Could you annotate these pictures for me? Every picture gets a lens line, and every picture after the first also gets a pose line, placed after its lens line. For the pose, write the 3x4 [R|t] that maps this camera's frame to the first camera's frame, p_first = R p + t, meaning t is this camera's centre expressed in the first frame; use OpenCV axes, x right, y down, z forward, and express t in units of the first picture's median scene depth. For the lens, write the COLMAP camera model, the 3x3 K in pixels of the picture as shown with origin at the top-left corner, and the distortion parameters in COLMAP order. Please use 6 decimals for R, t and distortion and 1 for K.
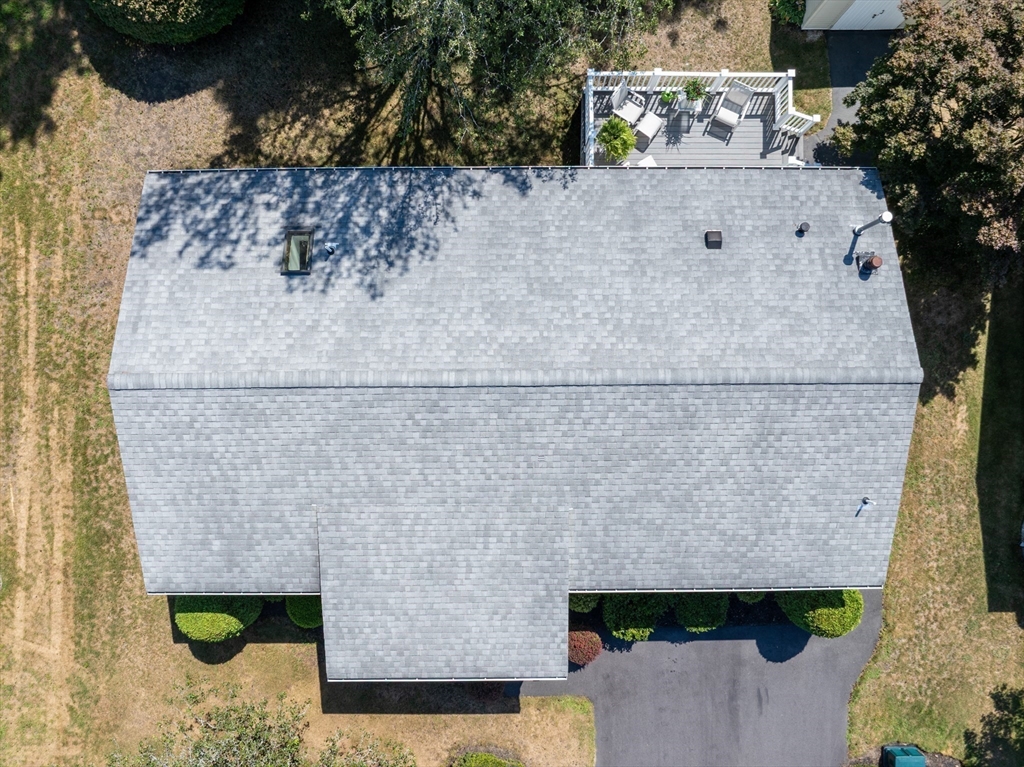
lens RADIAL K [[726.1, 0, 512.0], [0, 726.1, 383.5], [0, 0, 1]] dist [-0.046126, 0.005841]
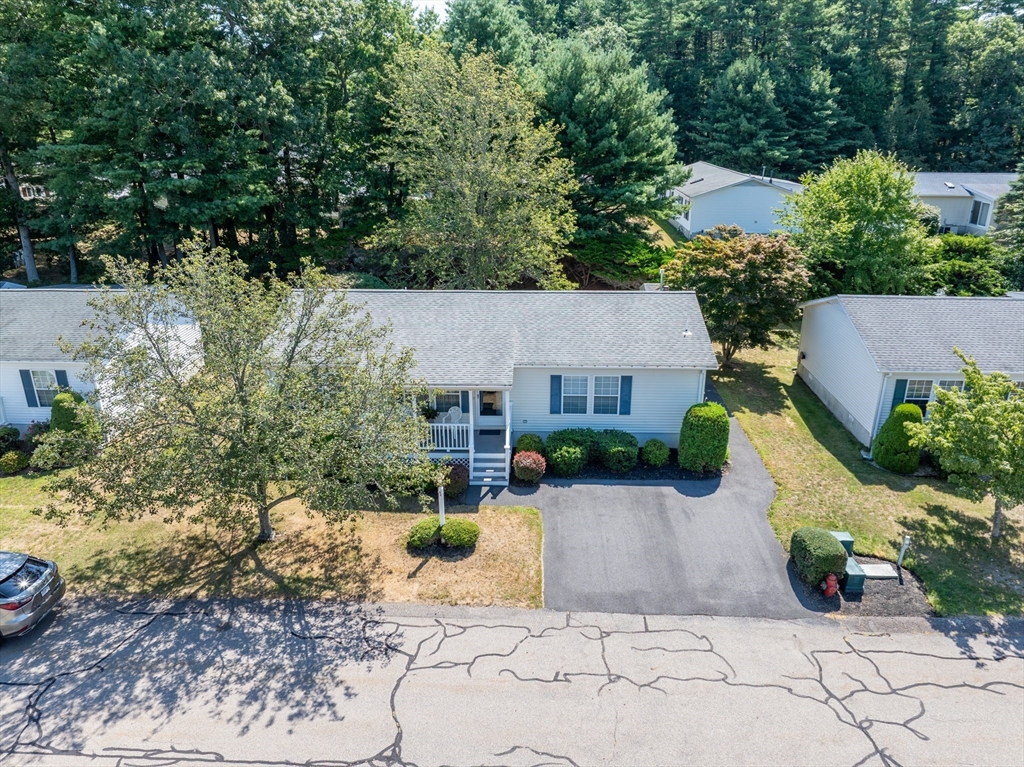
lens RADIAL K [[726.1, 0, 512.0], [0, 726.1, 383.5], [0, 0, 1]] dist [-0.046126, 0.005841]
pose [[0.999159, 0.000818, -0.041004, 0.116245], [-0.038615, 0.355568, -0.933852, 1.496336], [0.013816, 0.934650, 0.355300, 0.397446]]
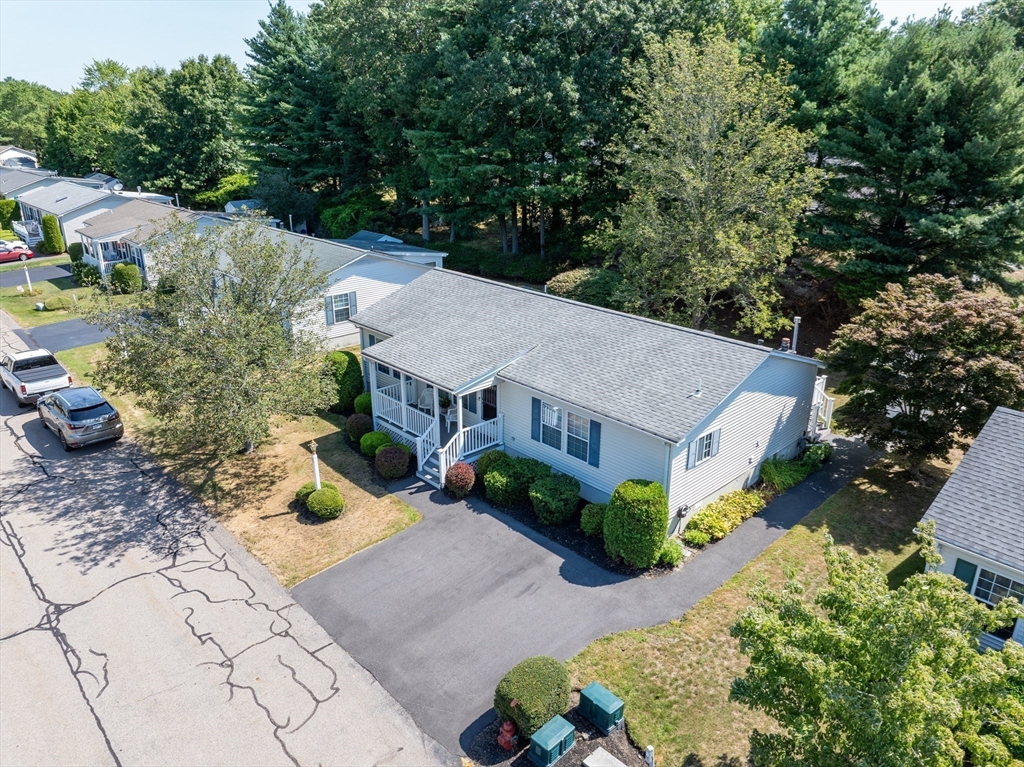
lens RADIAL K [[726.1, 0, 512.0], [0, 726.1, 383.5], [0, 0, 1]] dist [-0.046126, 0.005841]
pose [[0.680146, 0.249029, -0.689482, 0.957034], [-0.732985, 0.245841, -0.634267, 1.029523], [0.011552, 0.936775, 0.349743, 0.410242]]
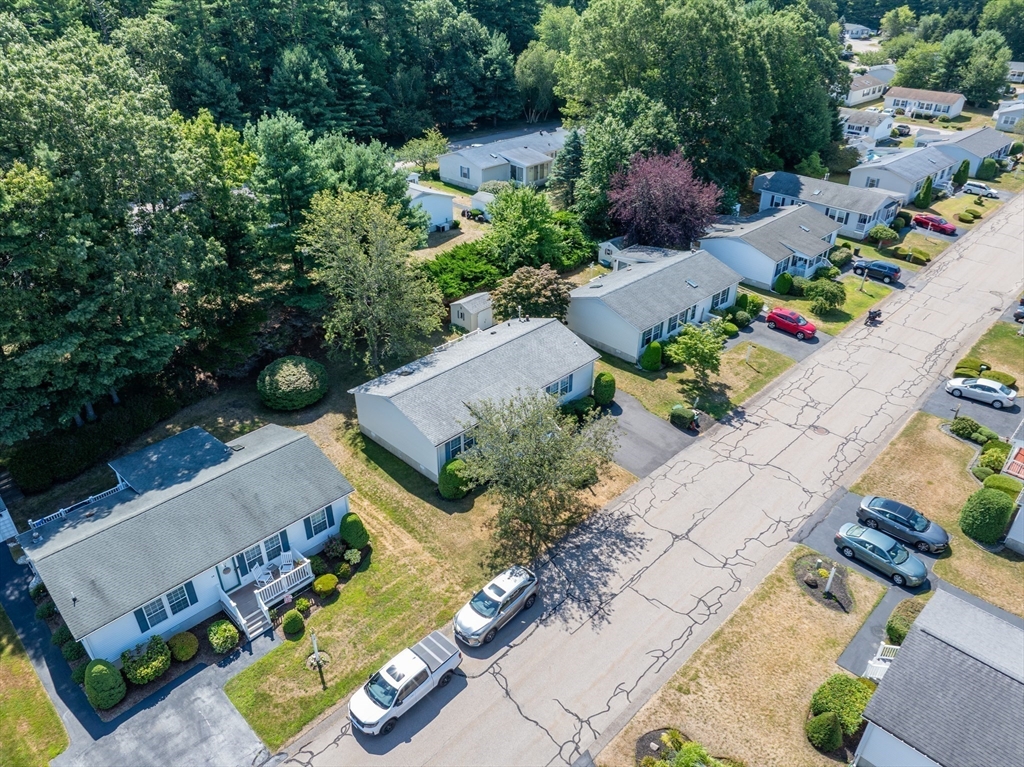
lens RADIAL K [[726.1, 0, 512.0], [0, 726.1, 383.5], [0, 0, 1]] dist [-0.046126, 0.005841]
pose [[0.705495, -0.373329, 0.602414, -1.595269], [0.708715, 0.371371, -0.599839, 1.764170], [0.000219, 0.850123, 0.526584, -0.586347]]
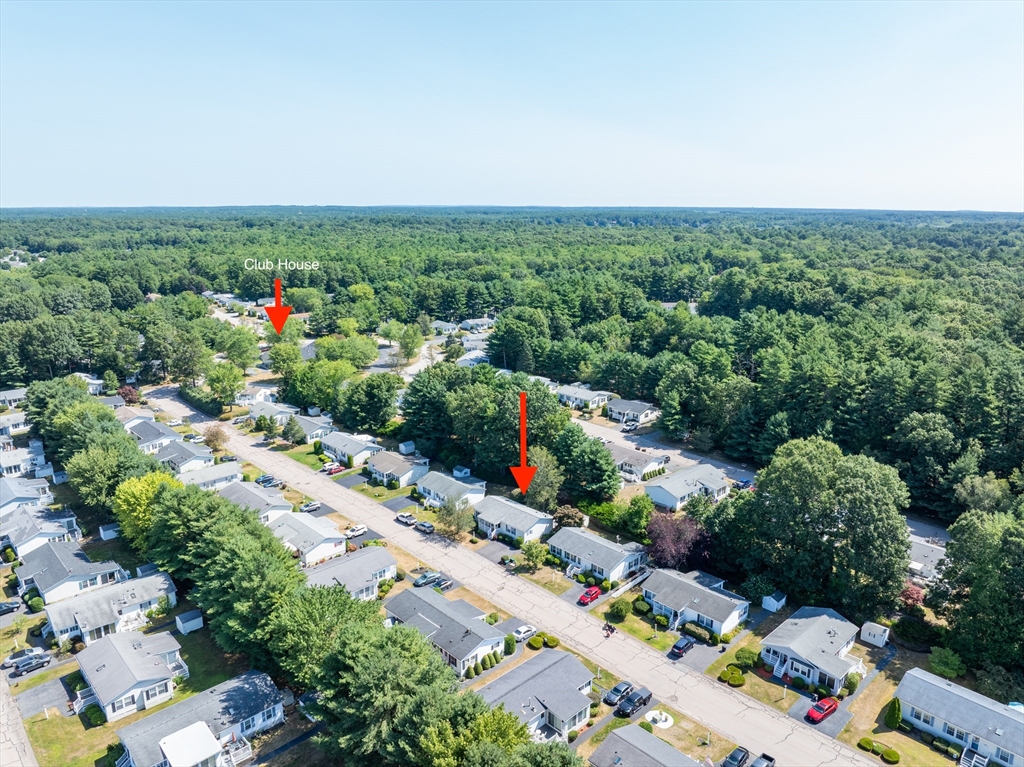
lens RADIAL K [[726.1, 0, 512.0], [0, 726.1, 383.5], [0, 0, 1]] dist [-0.046126, 0.005841]
pose [[0.686575, 0.165874, -0.707884, 5.658945], [-0.726969, 0.171945, -0.664794, 5.294112], [0.011445, 0.971041, 0.238638, -2.602526]]
